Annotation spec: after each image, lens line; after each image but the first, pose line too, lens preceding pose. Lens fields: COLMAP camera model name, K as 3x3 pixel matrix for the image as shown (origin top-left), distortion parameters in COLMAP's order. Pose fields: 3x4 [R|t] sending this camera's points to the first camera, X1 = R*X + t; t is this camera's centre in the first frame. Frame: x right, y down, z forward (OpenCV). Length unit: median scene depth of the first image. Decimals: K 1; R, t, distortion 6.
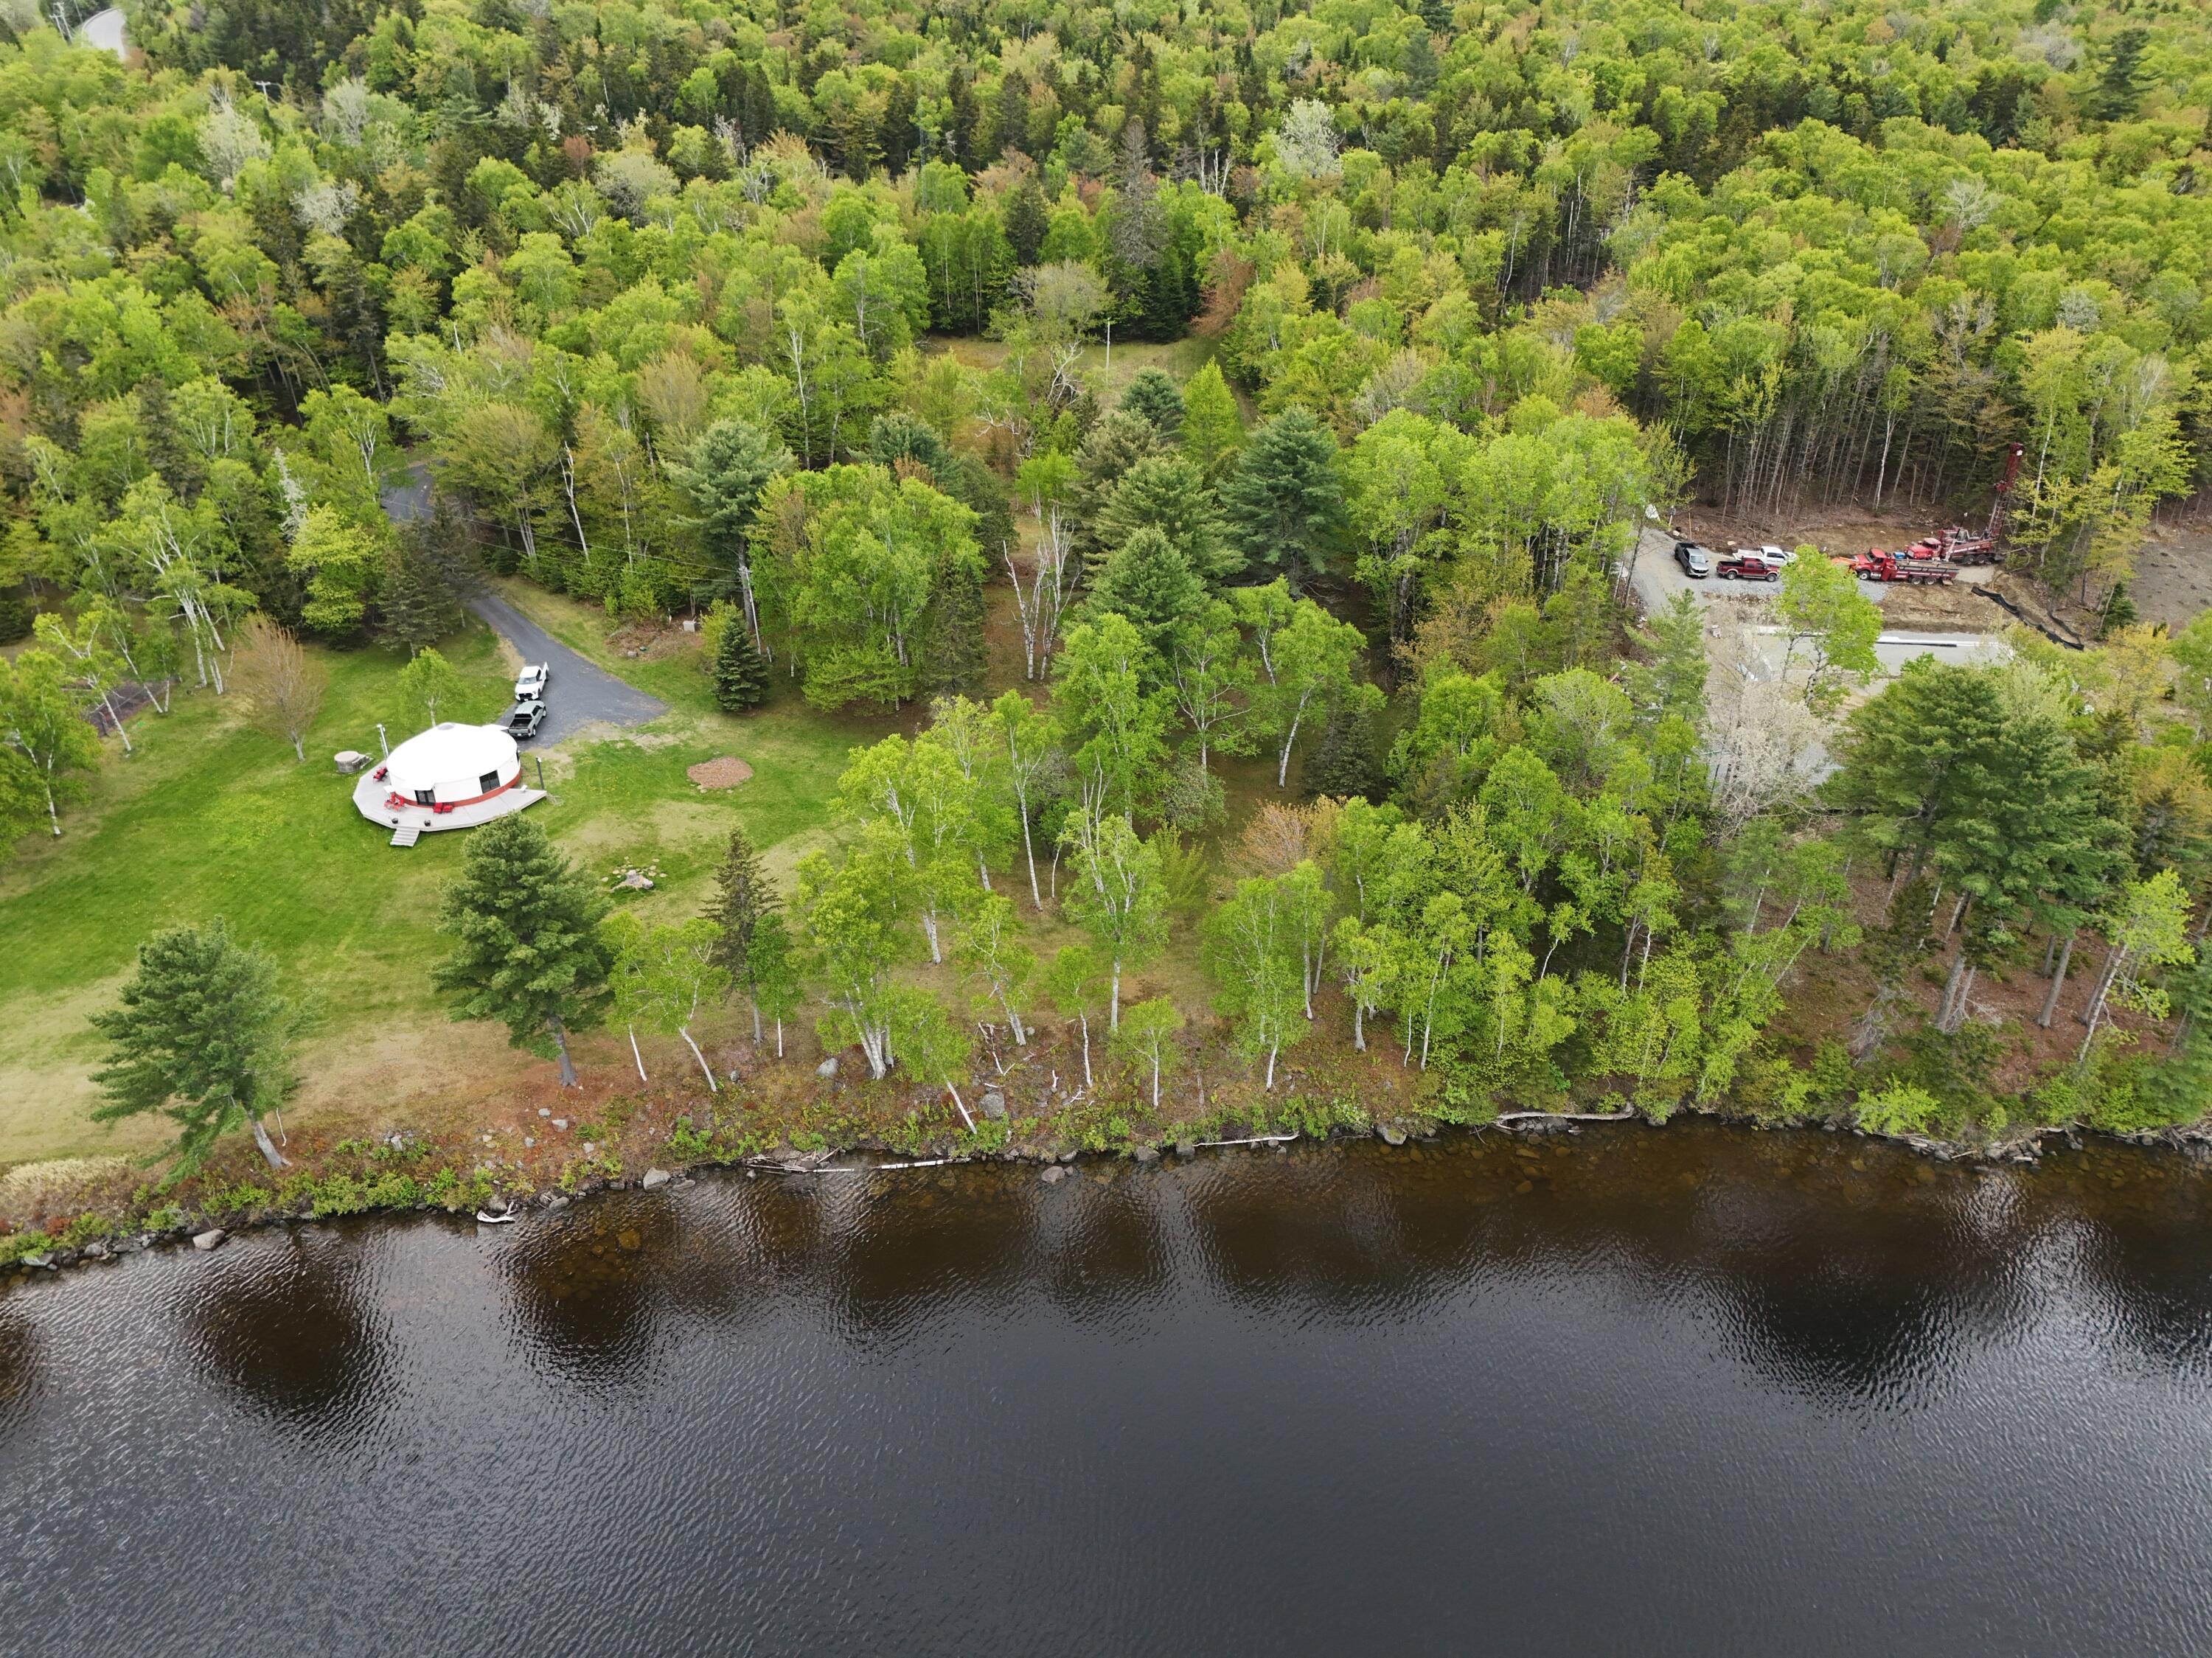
lens RADIAL K [[1634.8, 0, 1117.9], [0, 1634.8, 825.1], [0, 0, 1]] dist [0.039290, -0.020735]
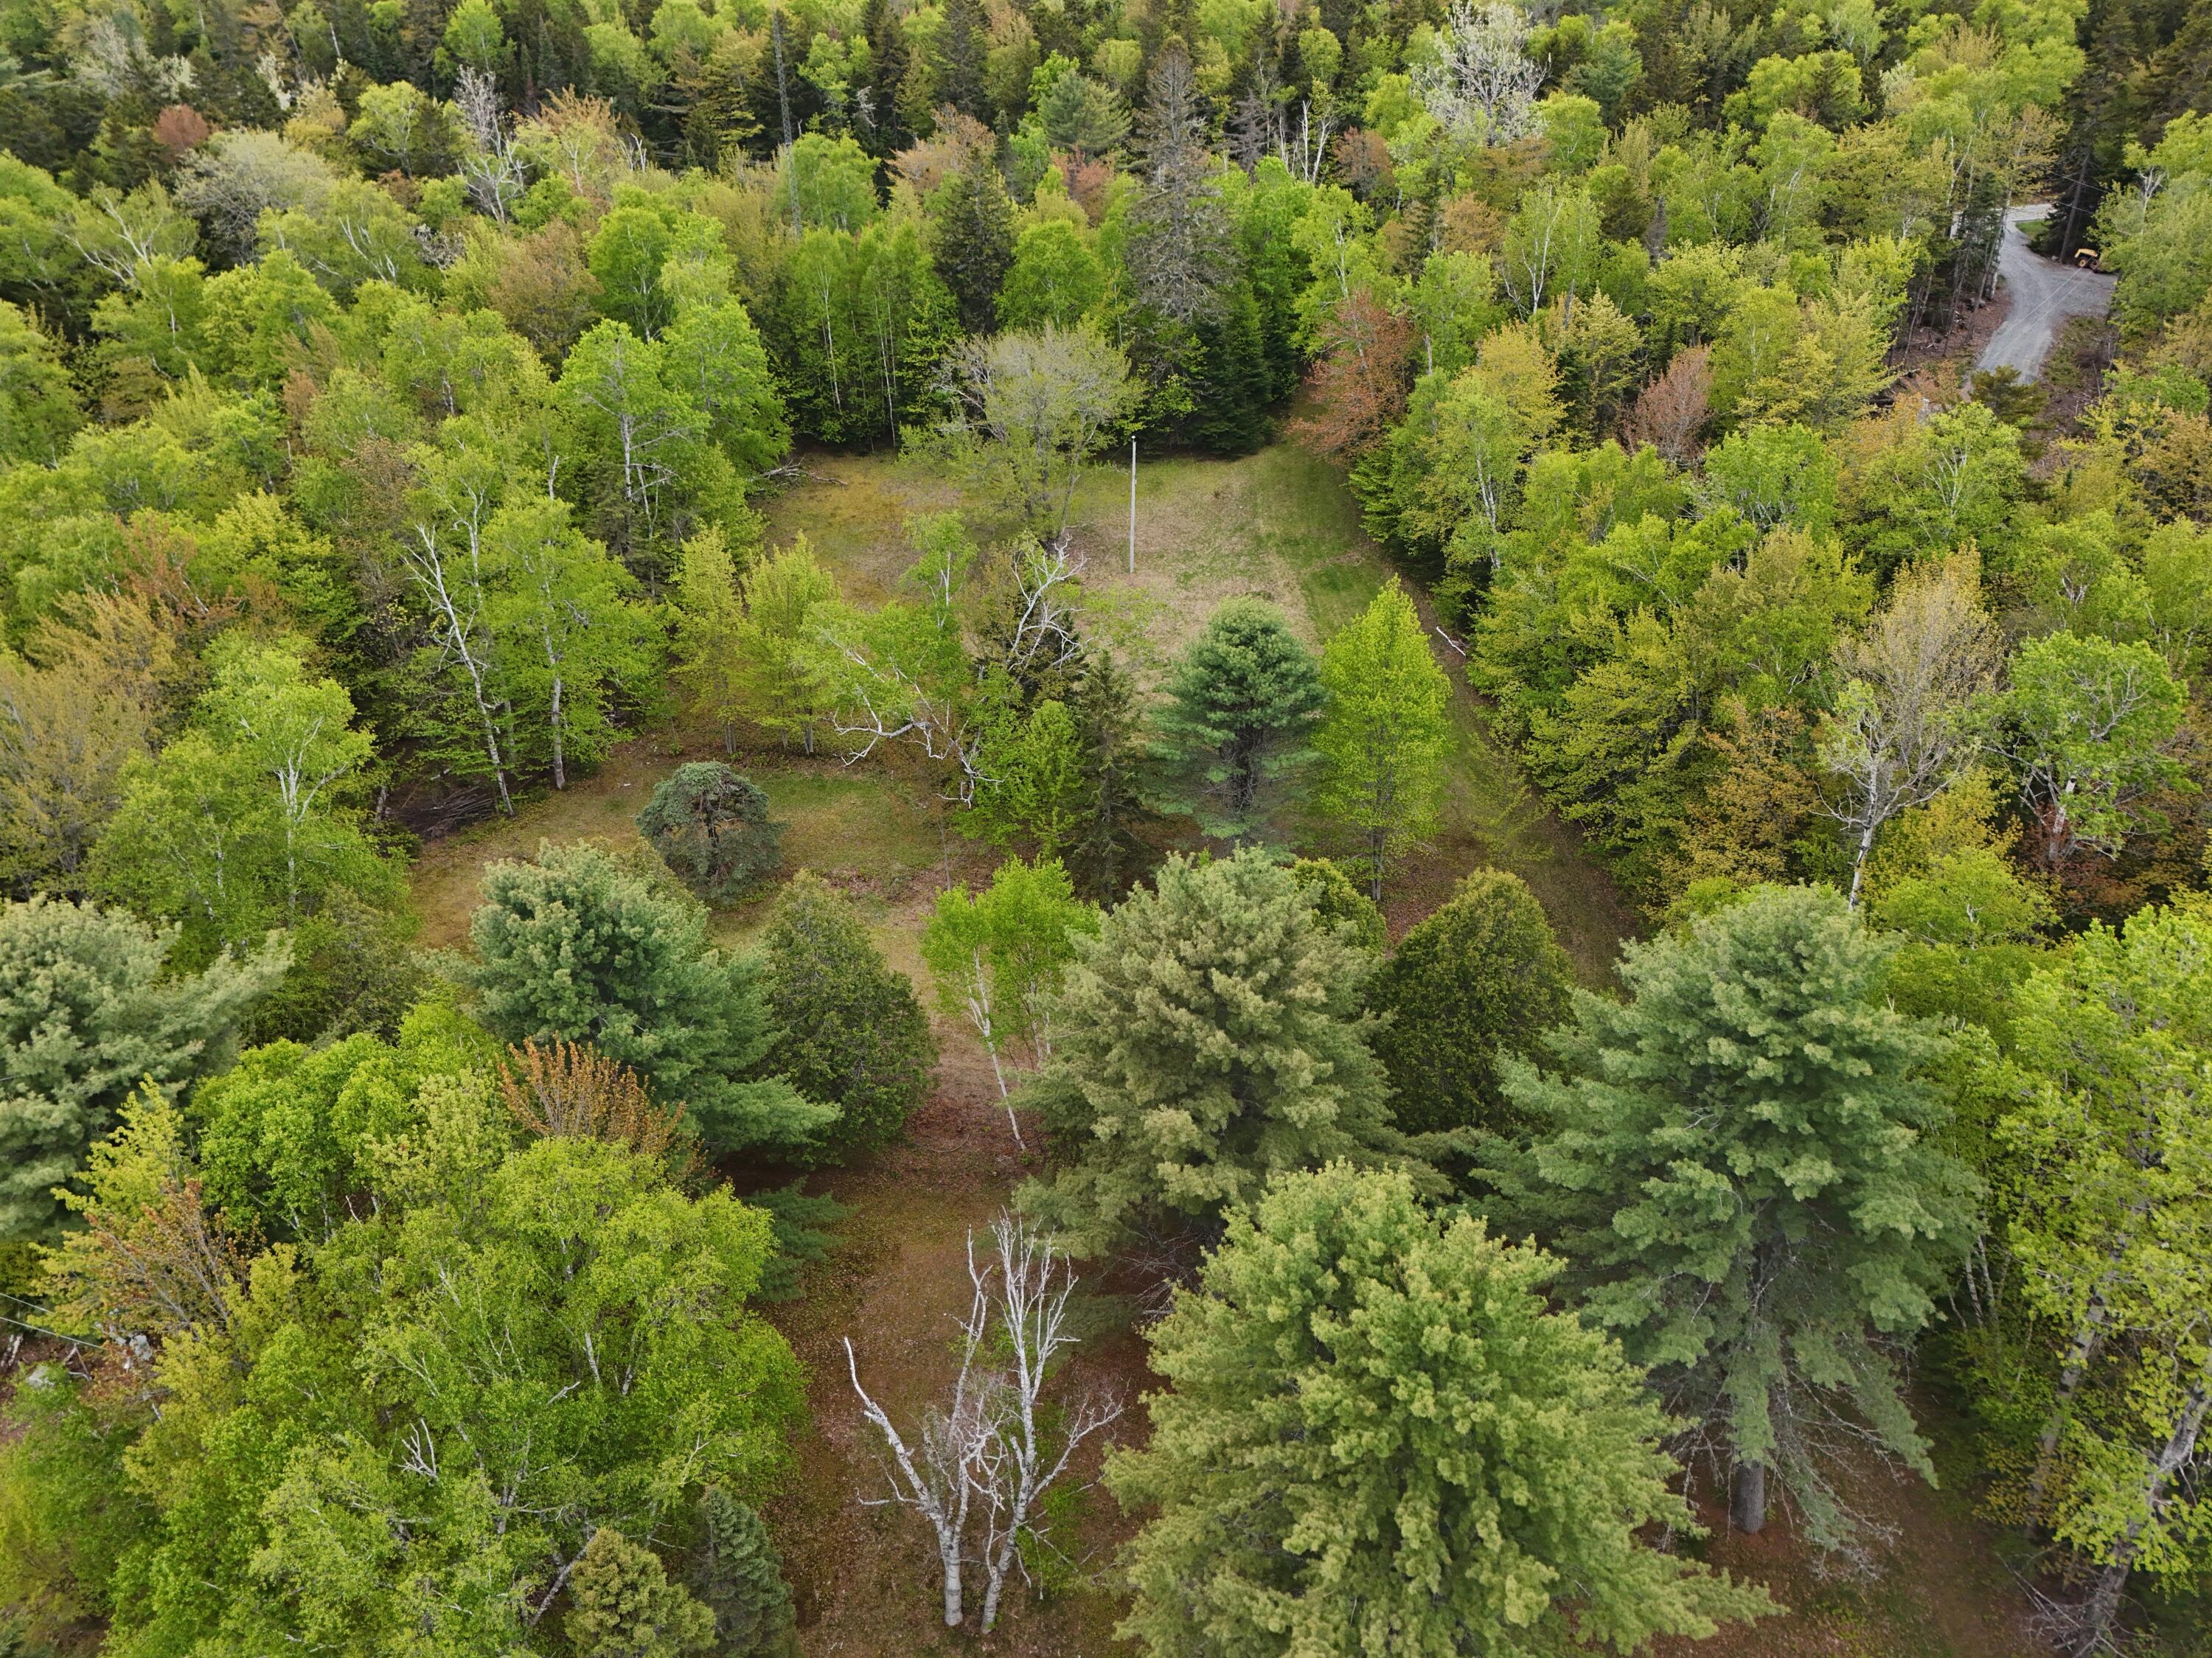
lens RADIAL K [[1634.8, 0, 1098.8], [0, 1634.8, 825.4], [0, 0, 1]] dist [0.039290, -0.020735]
pose [[0.999695, -0.019724, -0.014871, -0.014117], [0.019898, 0.999735, 0.011614, -0.244266], [0.014638, -0.011907, 0.999822, 0.618017]]
